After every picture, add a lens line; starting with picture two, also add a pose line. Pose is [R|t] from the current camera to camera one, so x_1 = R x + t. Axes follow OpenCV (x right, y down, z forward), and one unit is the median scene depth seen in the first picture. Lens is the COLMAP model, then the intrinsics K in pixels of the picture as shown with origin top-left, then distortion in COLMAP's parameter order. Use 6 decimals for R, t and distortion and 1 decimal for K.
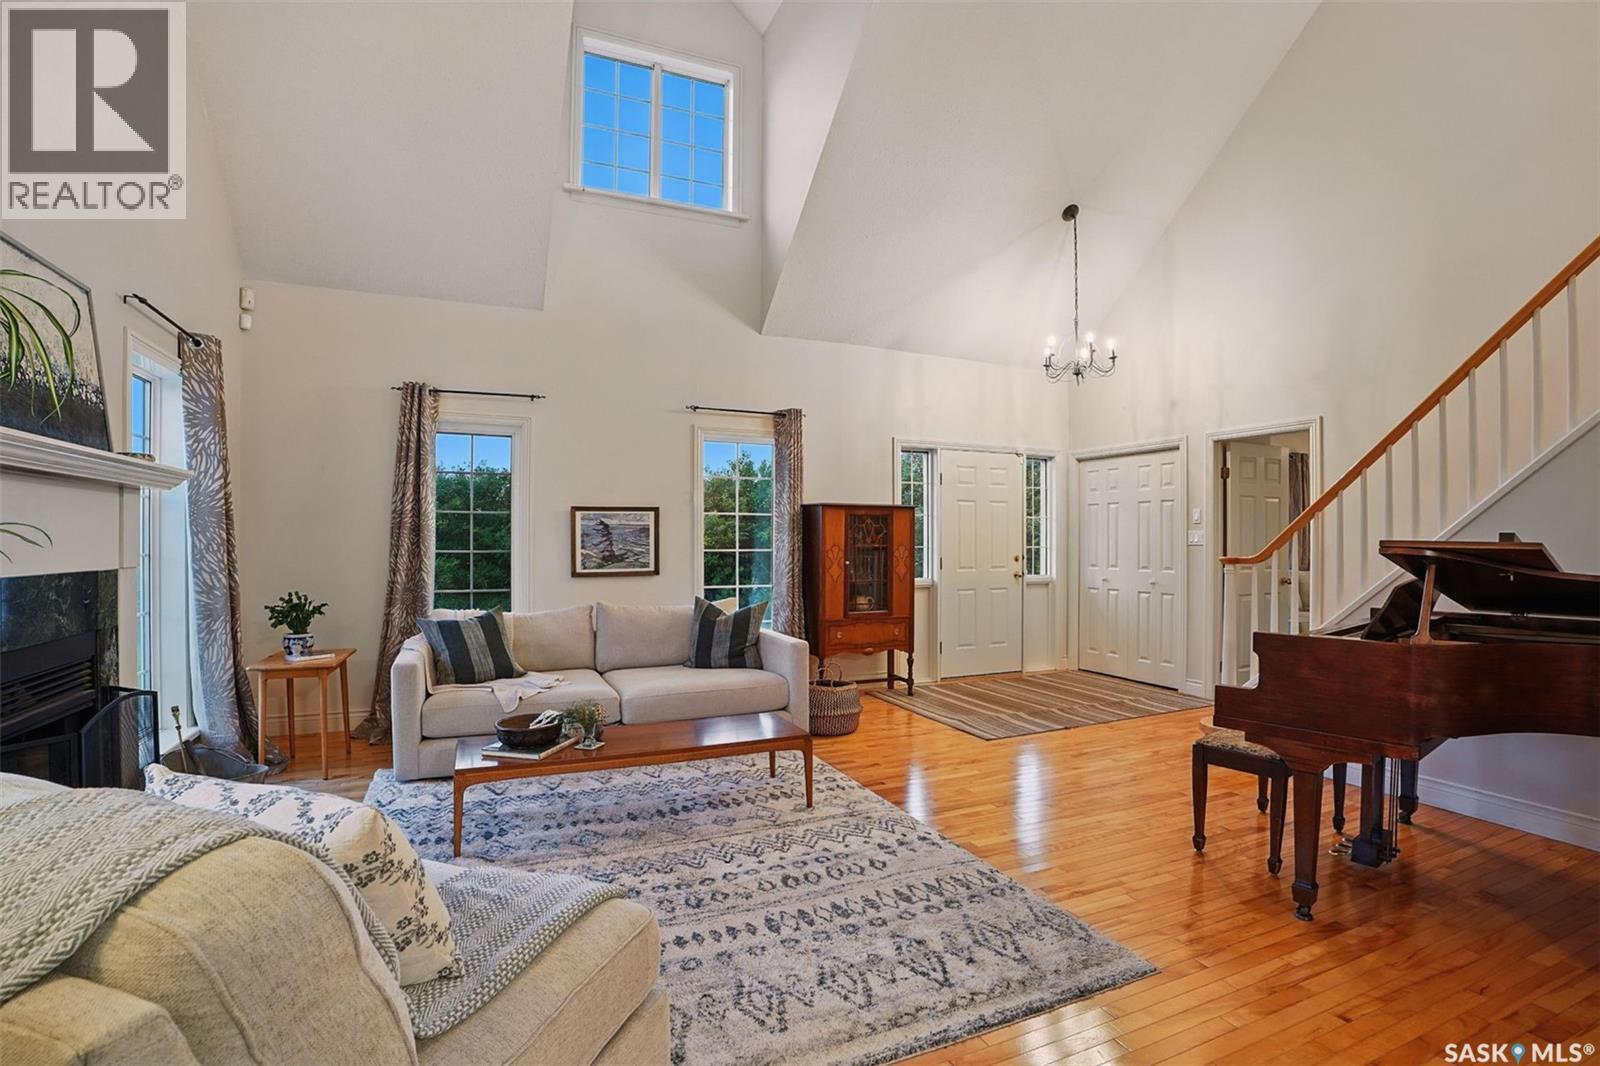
lens RADIAL K [[762.0, 0, 817.9], [0, 762.0, 538.8], [0, 0, 1]] dist [-0.063683, 0.000832]
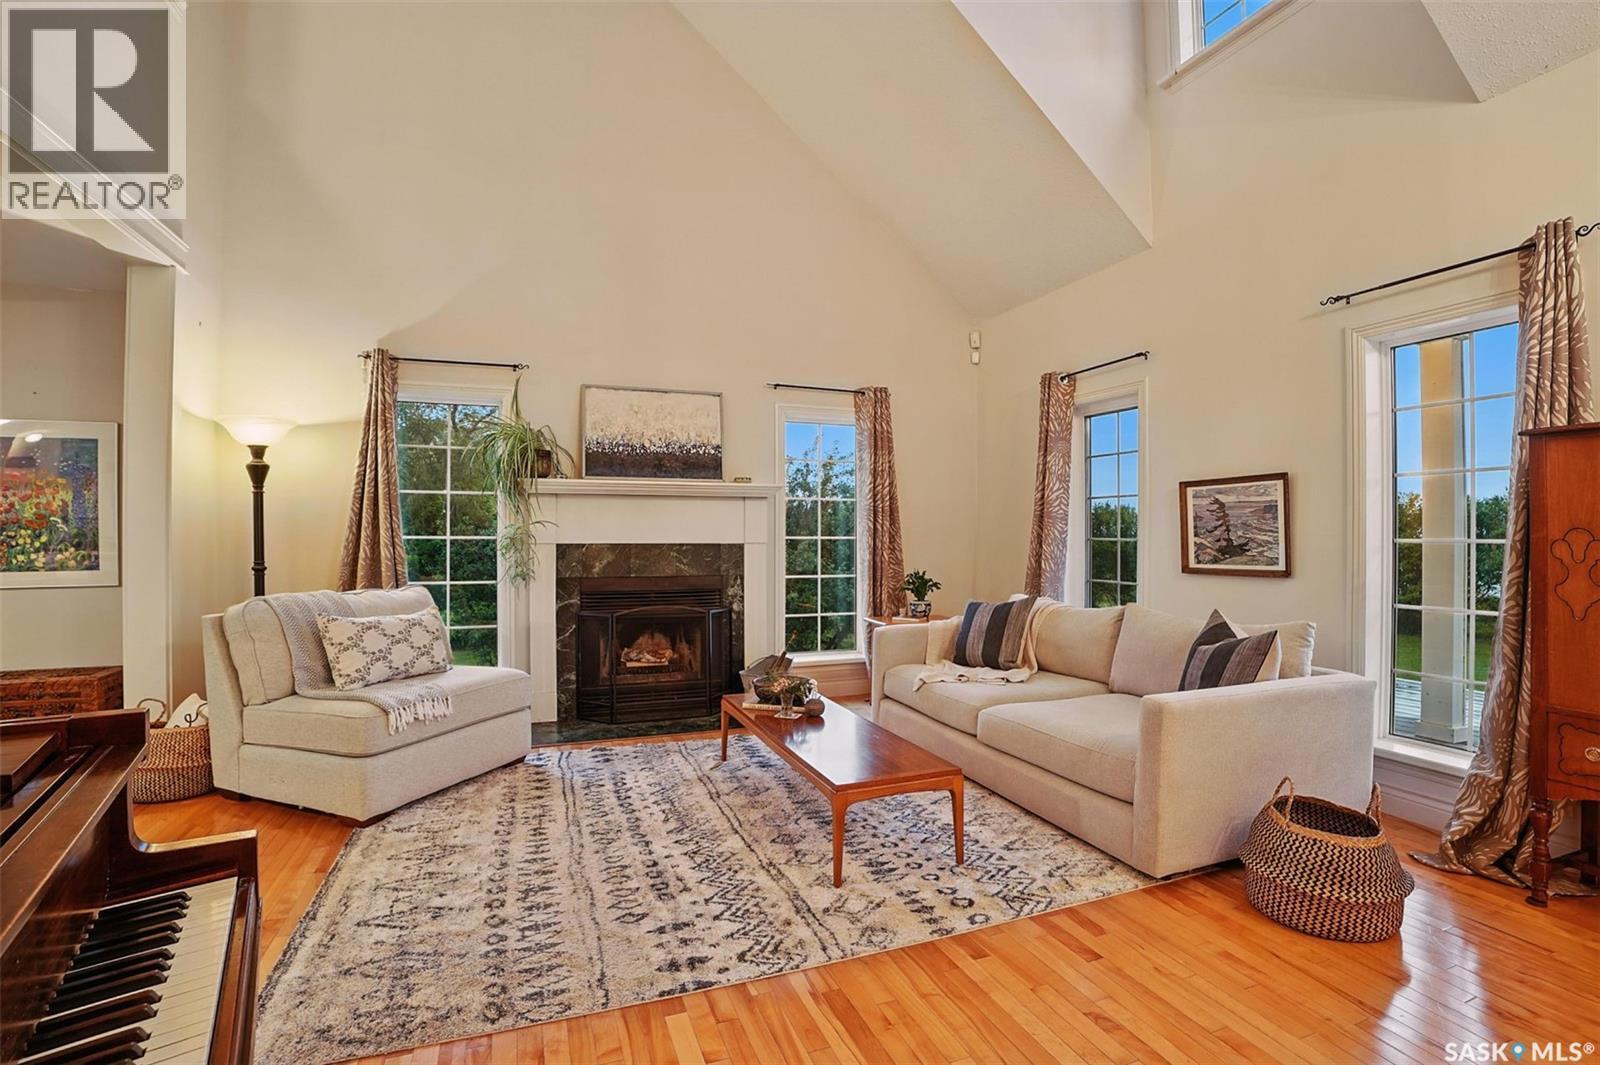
lens RADIAL K [[762.0, 0, 817.9], [0, 762.0, 538.3], [0, 0, 1]] dist [-0.063683, 0.000832]
pose [[-0.064449, 0.001305, -0.997920, 0.745507], [0.000272, 0.999999, 0.001290, 0.022431], [0.997921, -0.000188, -0.064450, 1.082667]]
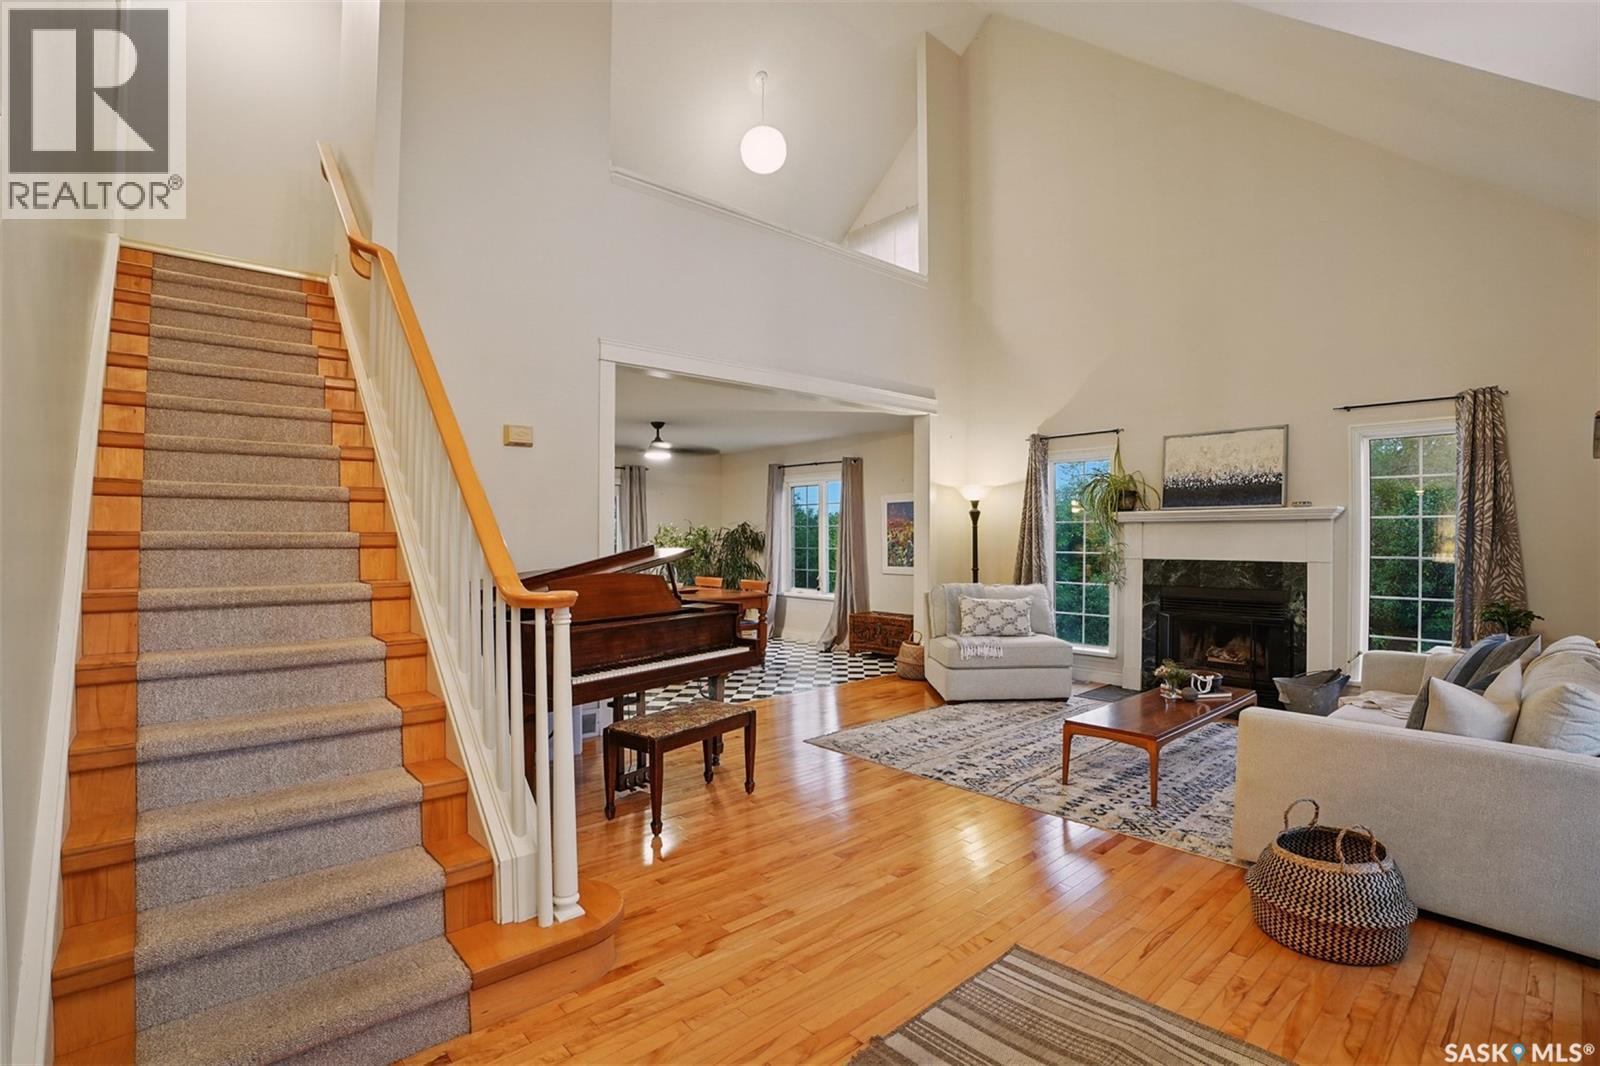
lens RADIAL K [[763.2, 0, 797.9], [0, 763.2, 544.6], [0, 0, 1]] dist [-0.016619, 0.000404]
pose [[-0.957805, 0.005978, -0.287357, 0.747098], [0.003030, 0.999938, 0.010704, -0.025180], [0.287403, 0.009382, -0.957764, 2.095746]]
